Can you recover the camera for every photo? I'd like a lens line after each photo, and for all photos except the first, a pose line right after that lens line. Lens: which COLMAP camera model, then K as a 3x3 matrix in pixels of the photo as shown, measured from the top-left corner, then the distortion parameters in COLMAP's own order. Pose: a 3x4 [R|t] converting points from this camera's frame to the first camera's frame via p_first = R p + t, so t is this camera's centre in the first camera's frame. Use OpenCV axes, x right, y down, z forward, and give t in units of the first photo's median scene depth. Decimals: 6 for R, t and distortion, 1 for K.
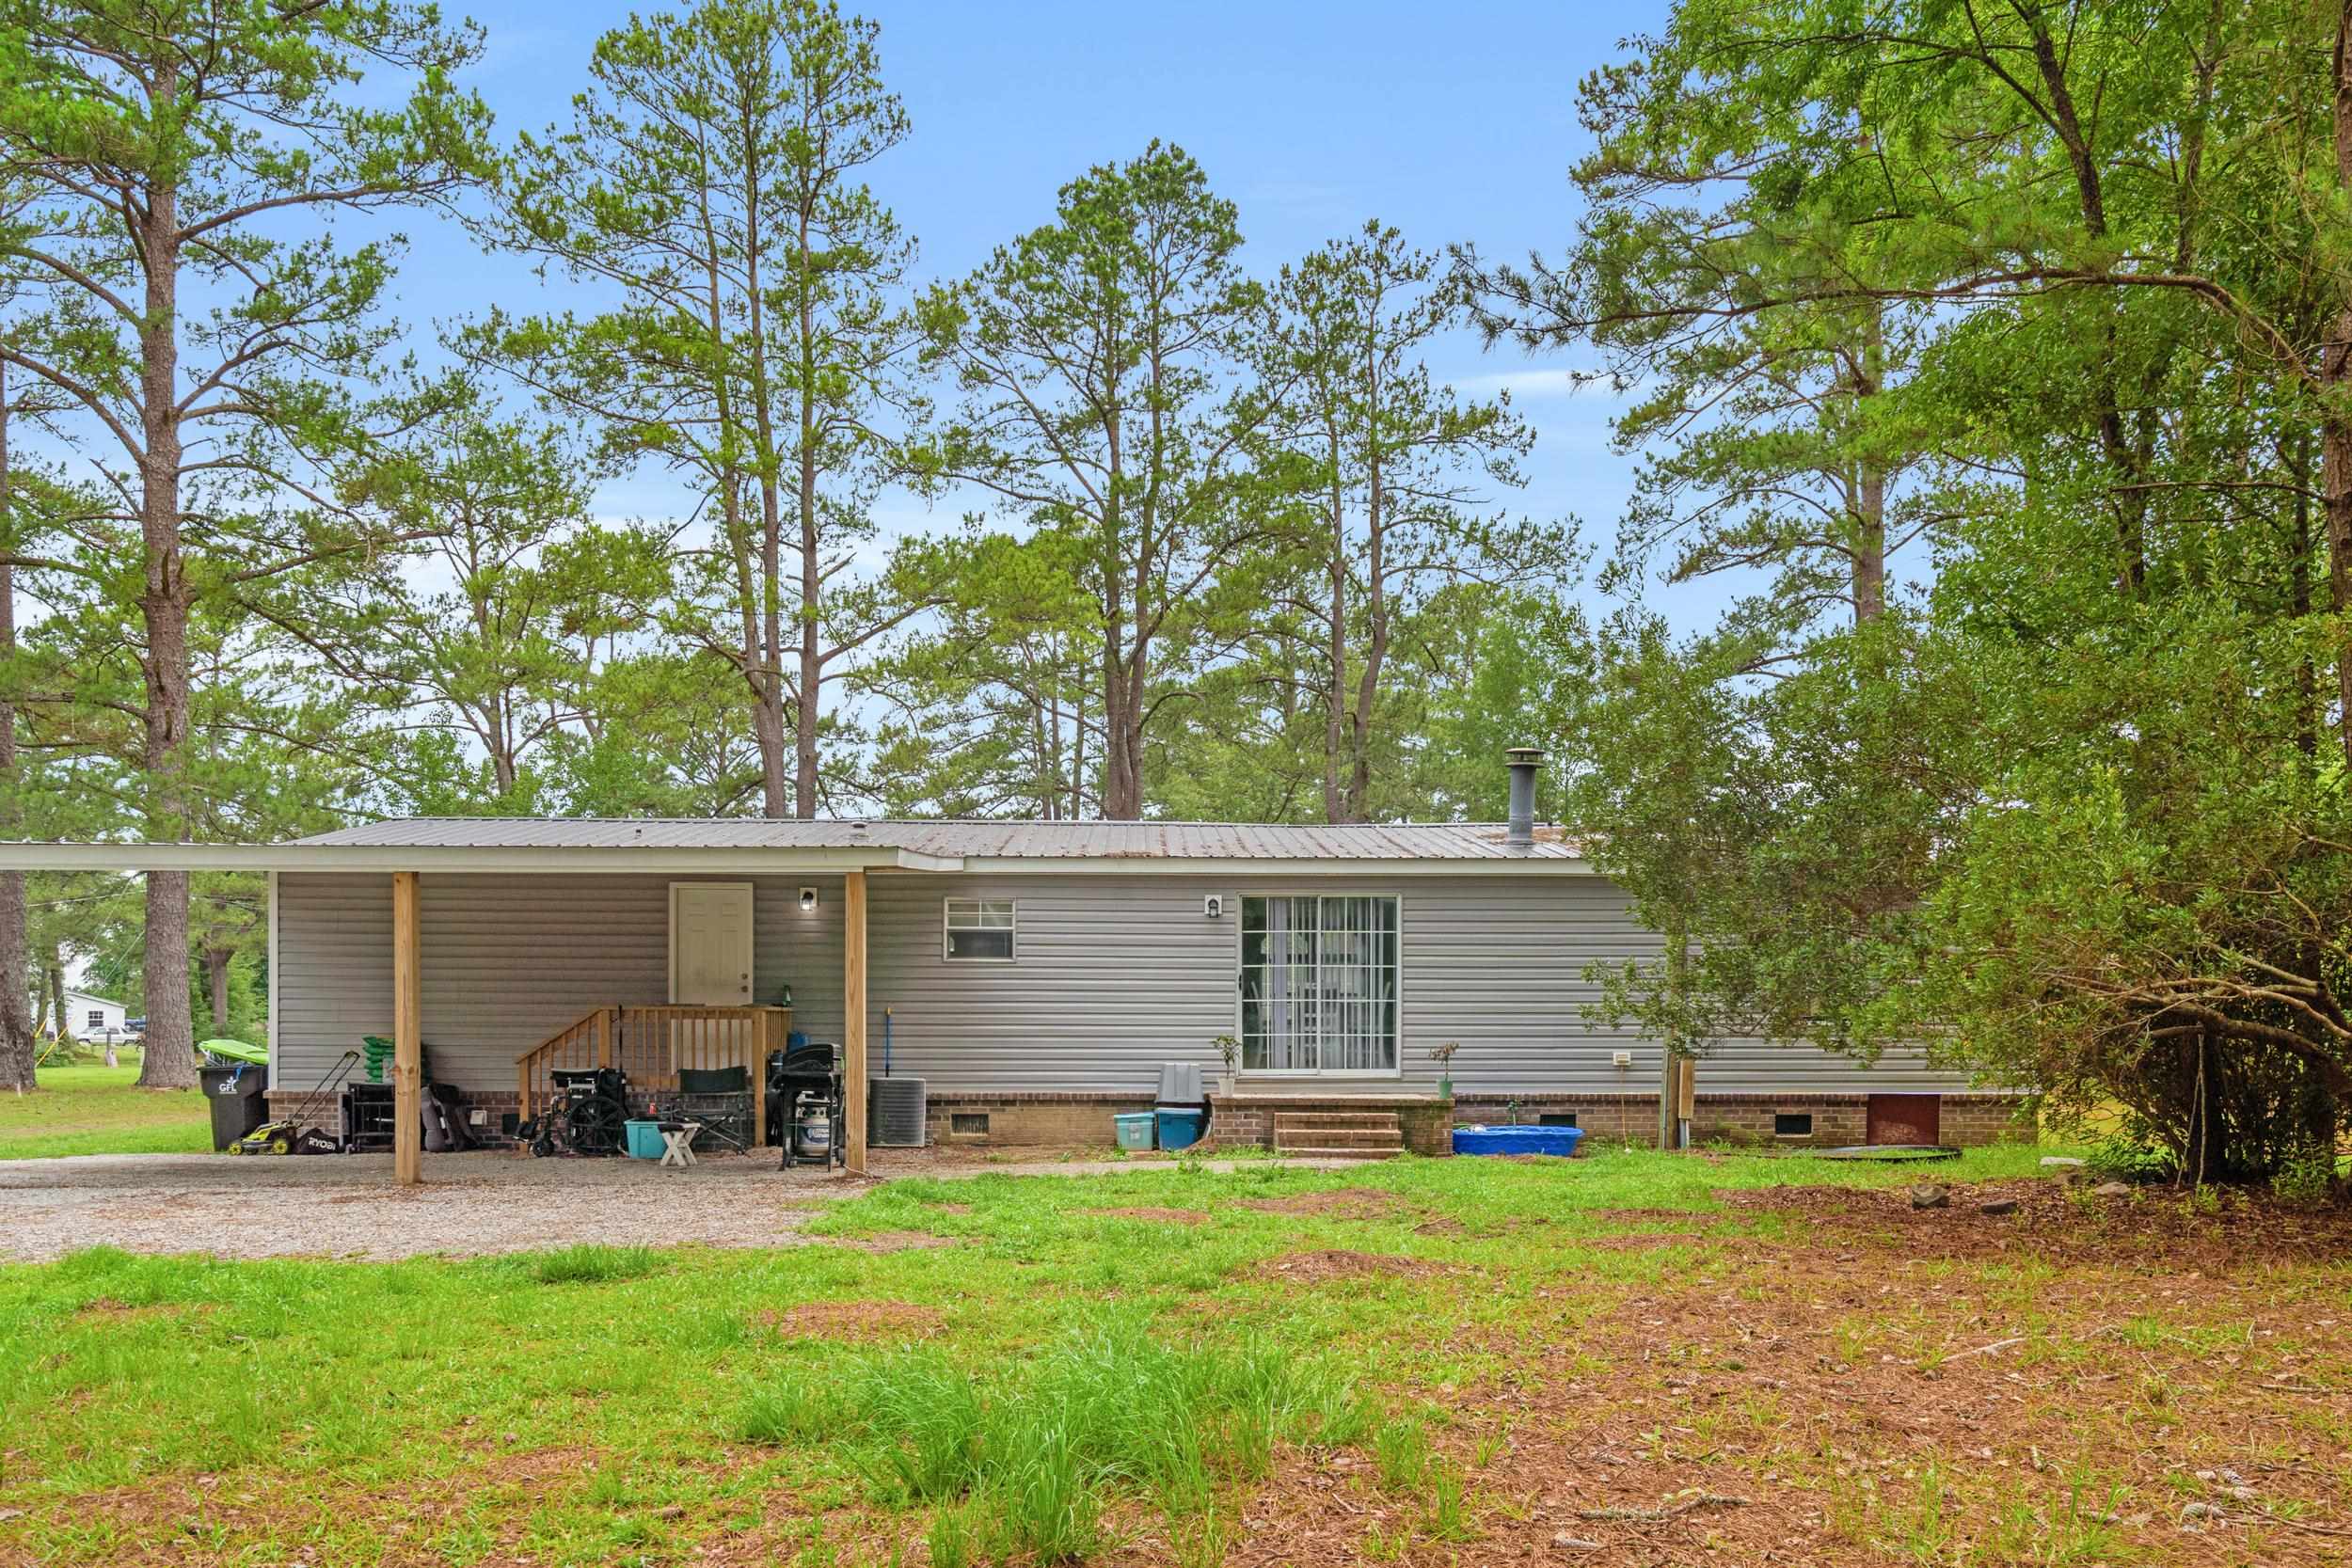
lens RADIAL K [[1749.6, 0, 1172.5], [0, 1749.6, 1072.8], [0, 0, 1]] dist [0.009834, -0.002171]
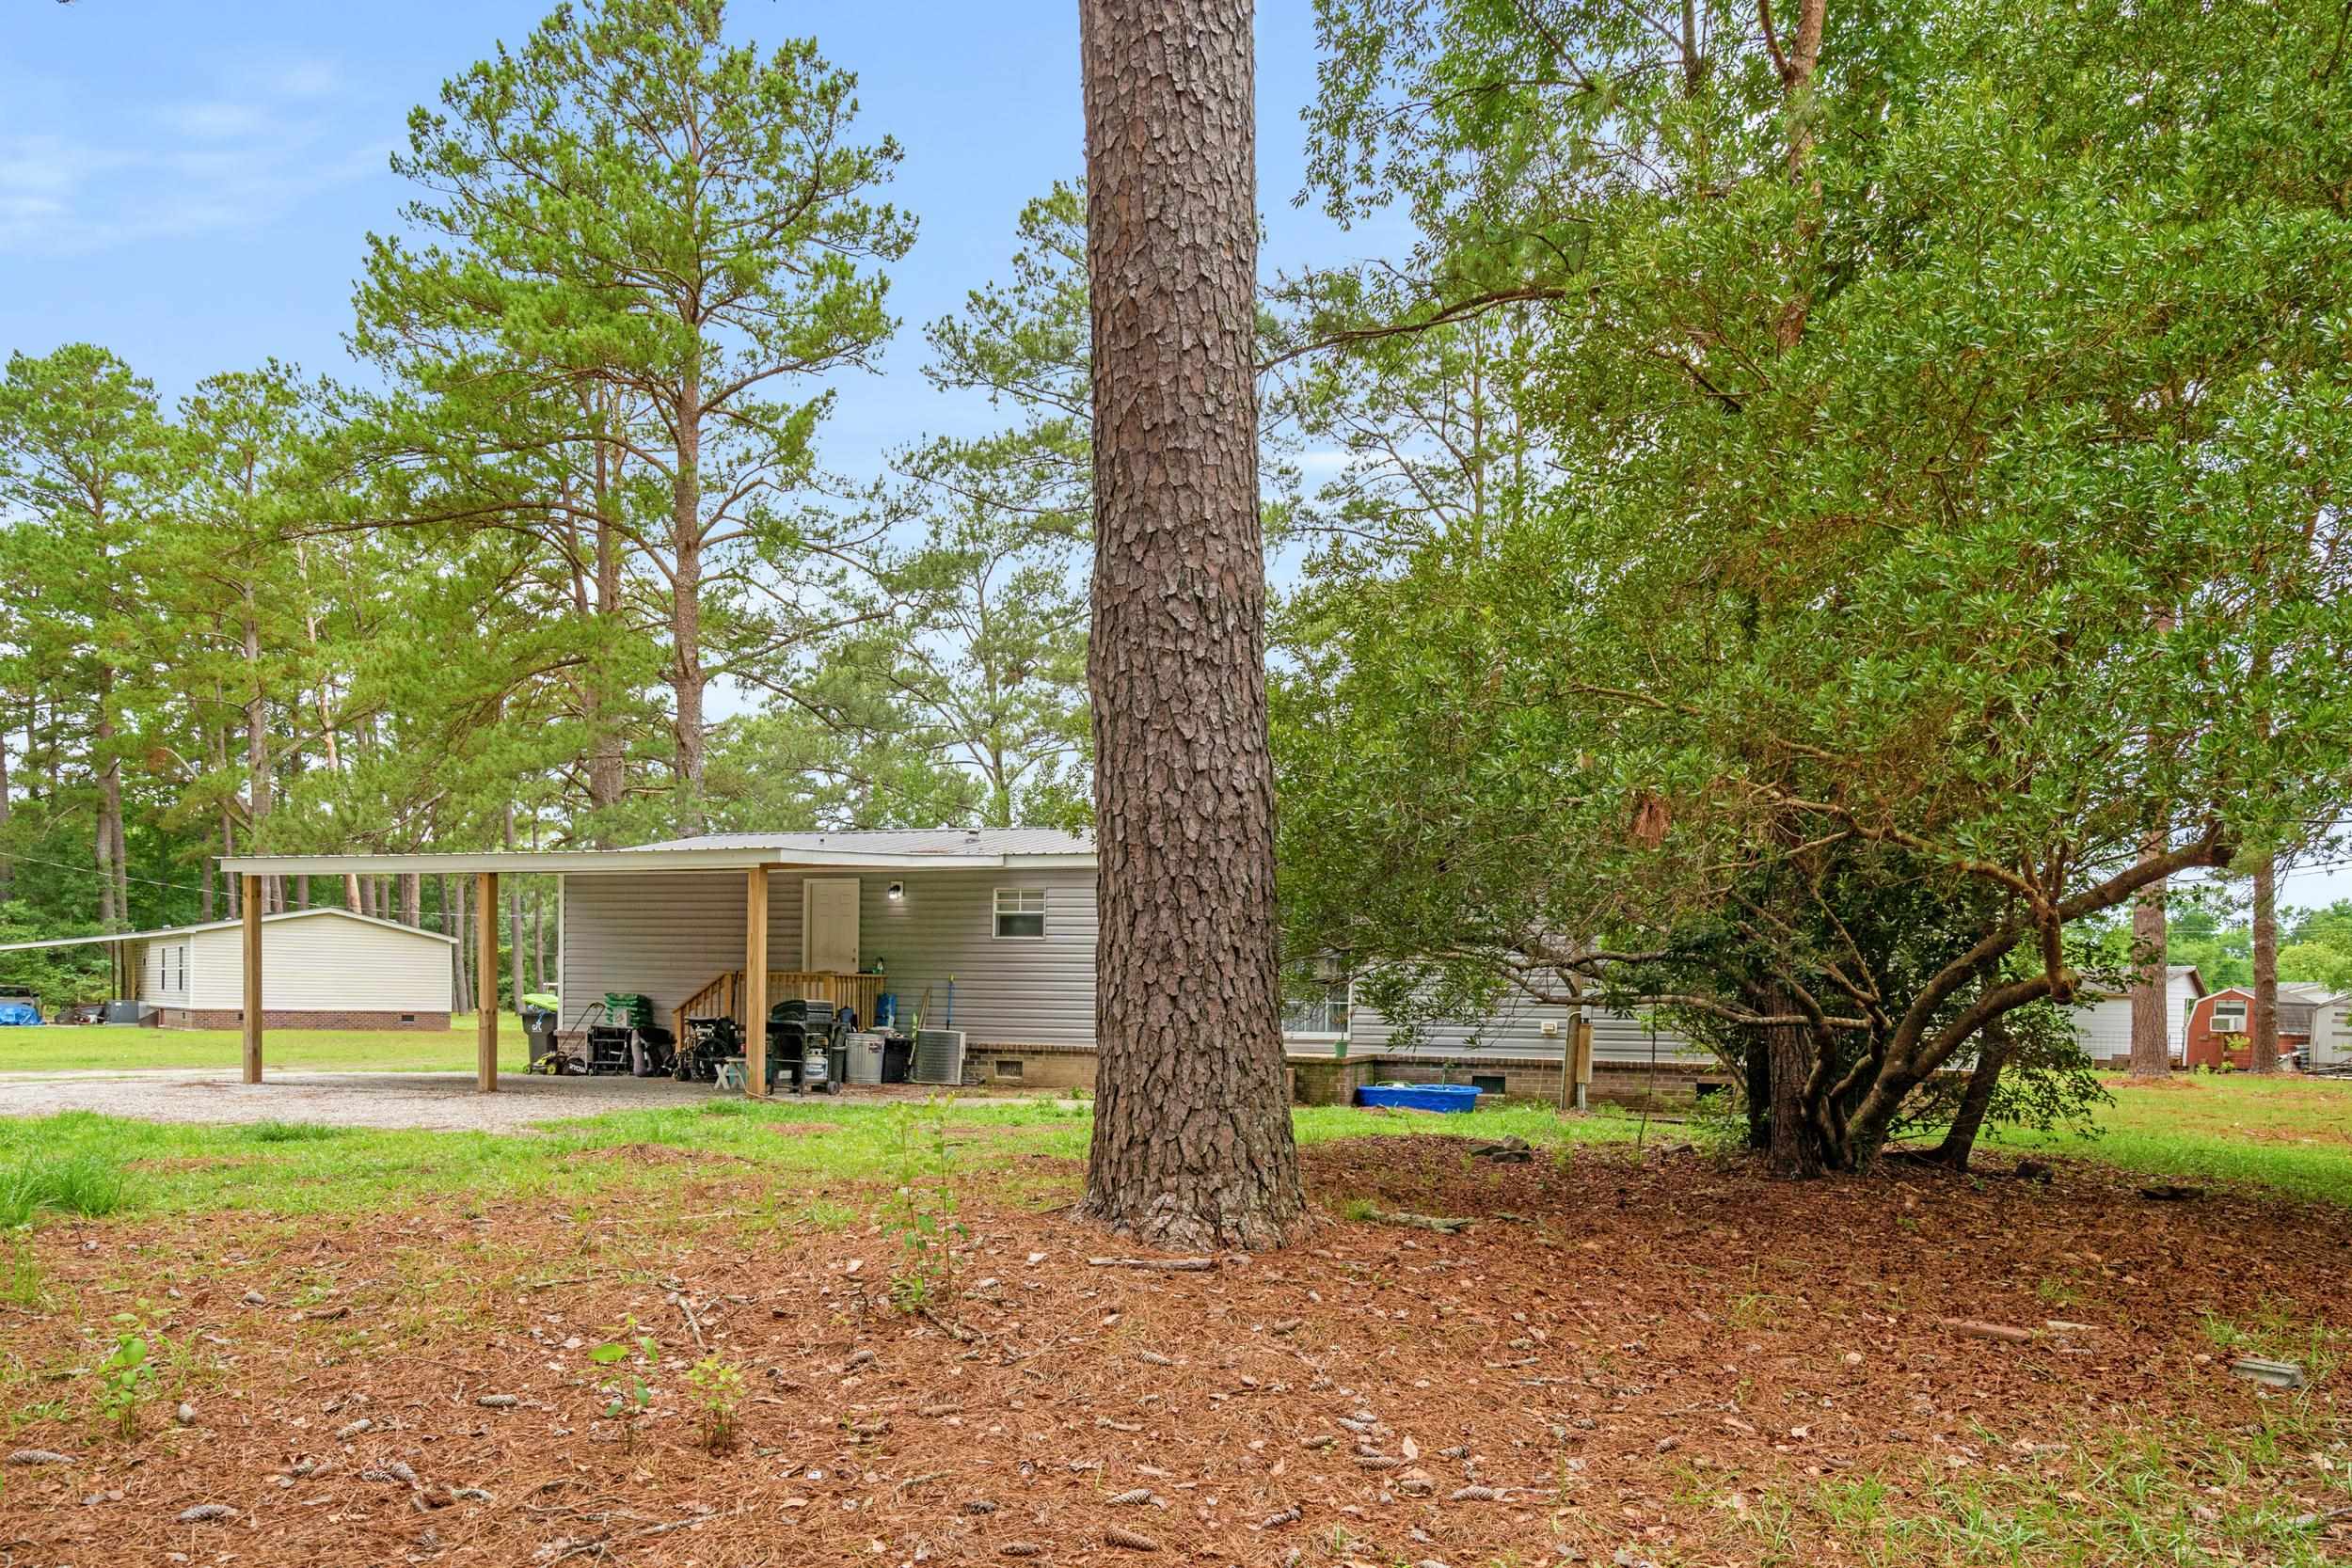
lens RADIAL K [[1501.3, 0, 1174.1], [0, 1501.3, 1096.8], [0, 0, 1]] dist [-0.001957, -0.001850]
pose [[0.940003, 0.036320, -0.339228, 0.362026], [-0.024783, 0.998960, 0.038280, 0.005157], [0.340265, -0.027576, 0.939925, 0.026558]]
